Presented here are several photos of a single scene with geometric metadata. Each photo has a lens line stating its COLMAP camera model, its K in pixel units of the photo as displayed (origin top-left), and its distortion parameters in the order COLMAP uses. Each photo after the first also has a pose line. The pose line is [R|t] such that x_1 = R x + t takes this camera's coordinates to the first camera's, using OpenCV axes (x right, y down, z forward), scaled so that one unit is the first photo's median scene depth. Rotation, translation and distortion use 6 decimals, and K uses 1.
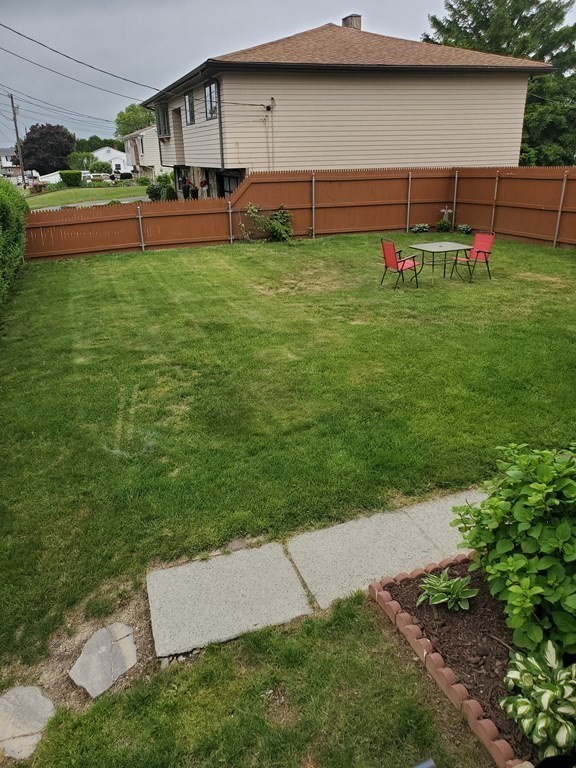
lens RADIAL K [[606.1, 0, 288.2], [0, 606.1, 384.7], [0, 0, 1]] dist [0.004238, 0.017894]
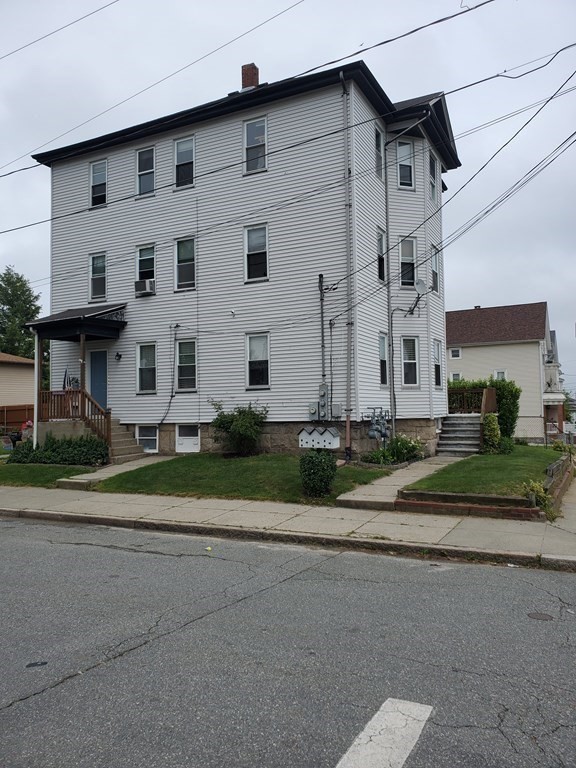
lens RADIAL K [[606.1, 0, 291.1], [0, 606.1, 381.0], [0, 0, 1]] dist [0.004238, 0.017894]
pose [[0.734313, 0.049200, 0.677025, -0.394901], [0.236596, 0.916276, -0.323203, 0.443155], [-0.636244, 0.397513, 0.661194, -0.977760]]
